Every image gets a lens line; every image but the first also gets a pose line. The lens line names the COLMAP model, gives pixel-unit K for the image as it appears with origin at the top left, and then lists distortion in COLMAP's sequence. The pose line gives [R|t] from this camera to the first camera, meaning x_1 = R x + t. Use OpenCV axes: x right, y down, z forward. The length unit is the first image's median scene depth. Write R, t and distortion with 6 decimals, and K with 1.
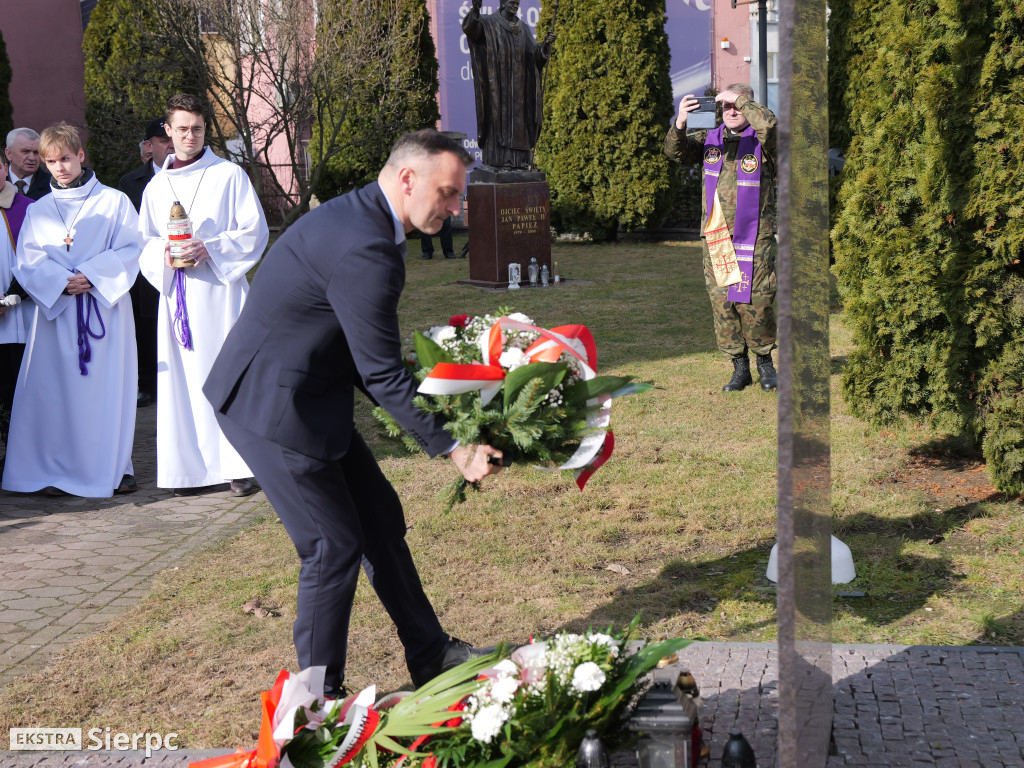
lens RADIAL K [[1493.6, 0, 512.0], [0, 1493.6, 384.0], [0, 0, 1]] dist [0.023863, -0.009182]
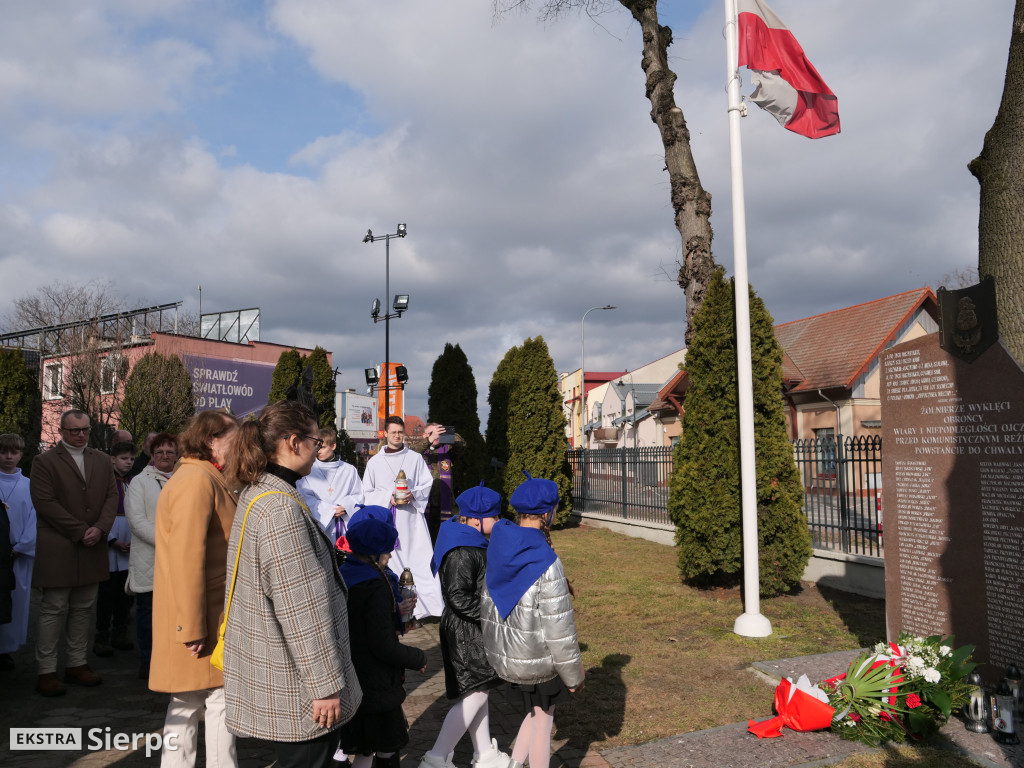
lens RADIAL K [[723.0, 0, 515.0], [0, 723.0, 378.5], [0, 0, 1]] dist [-0.056497, 0.020168]
pose [[0.876495, 0.072007, 0.475996, -0.159515], [0.058840, 0.965314, -0.254377, 0.002377], [-0.477802, 0.250967, 0.841855, 0.036115]]
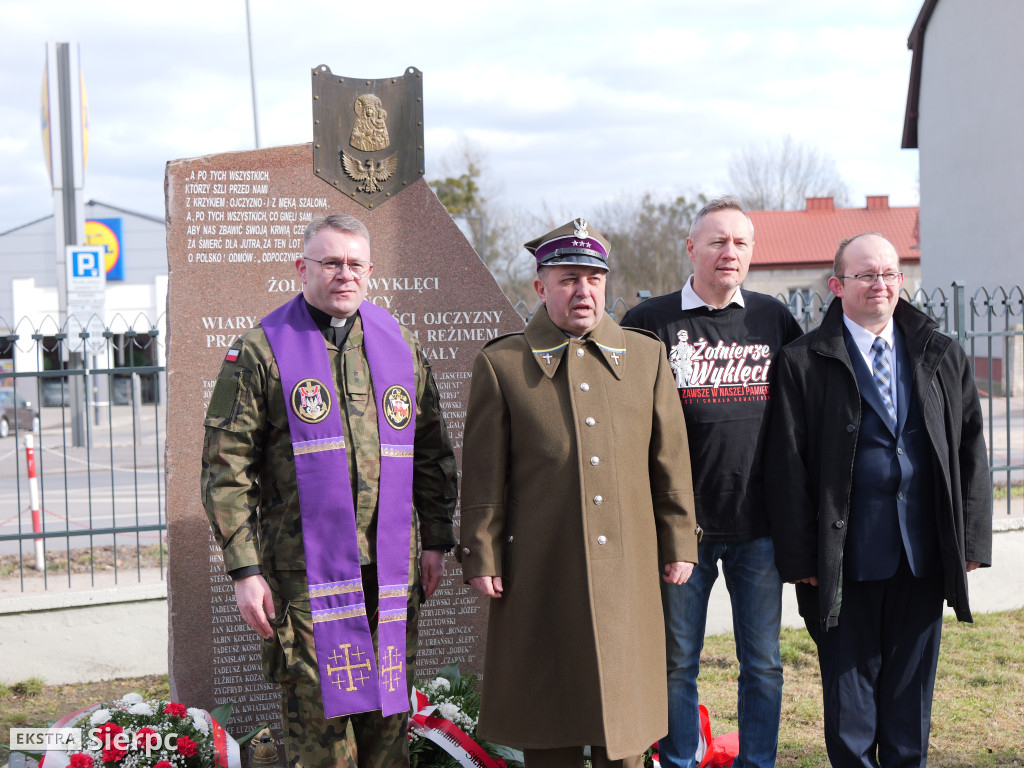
lens RADIAL K [[1526.1, 0, 531.8], [0, 1526.1, 389.2], [0, 0, 1]] dist [0.005905, 0.008518]
pose [[-0.456812, 0.005771, 0.889544, -0.186639], [0.184155, 0.978930, 0.088219, -0.028806], [-0.870293, 0.204114, -0.448250, 0.213961]]
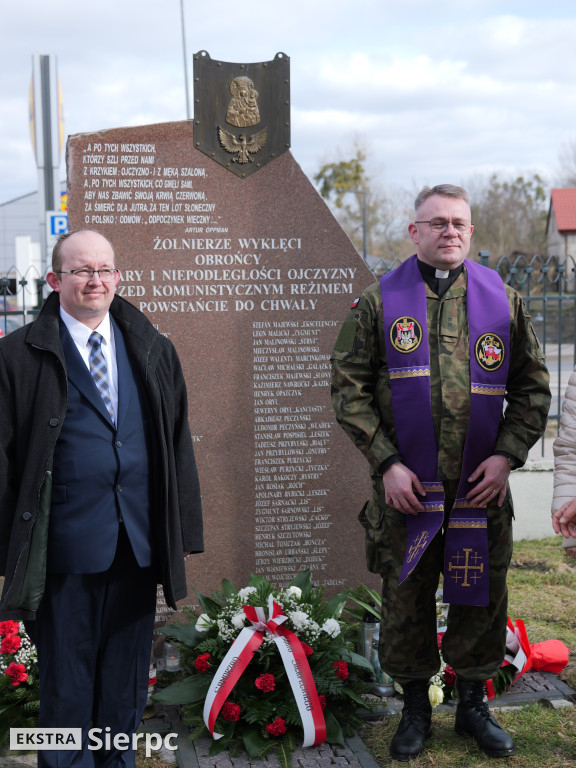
lens RADIAL K [[1144.6, 0, 288.0], [0, 1144.6, 384.0], [0, 0, 1]] dist [0.005905, 0.008518]
pose [[-0.366361, -0.051427, 0.929051, -0.160892], [0.175276, 0.976782, 0.123187, -0.027786], [-0.913815, 0.207972, -0.348841, 0.196508]]
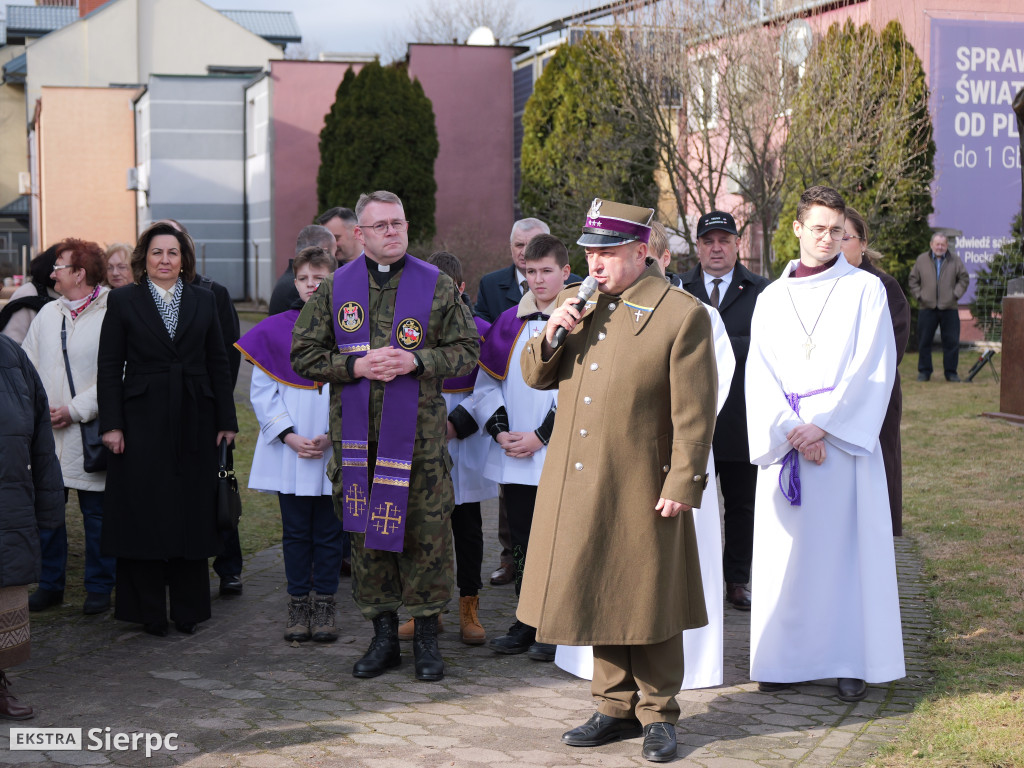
lens RADIAL K [[1716.1, 0, 543.4], [0, 1716.1, 388.0], [0, 0, 1]] dist [0.022812, -0.066340]
pose [[0.971531, 0.053777, -0.230730, -0.041222], [-0.069604, 0.995707, -0.061010, -0.007022], [0.226458, 0.075332, 0.971103, 0.030119]]
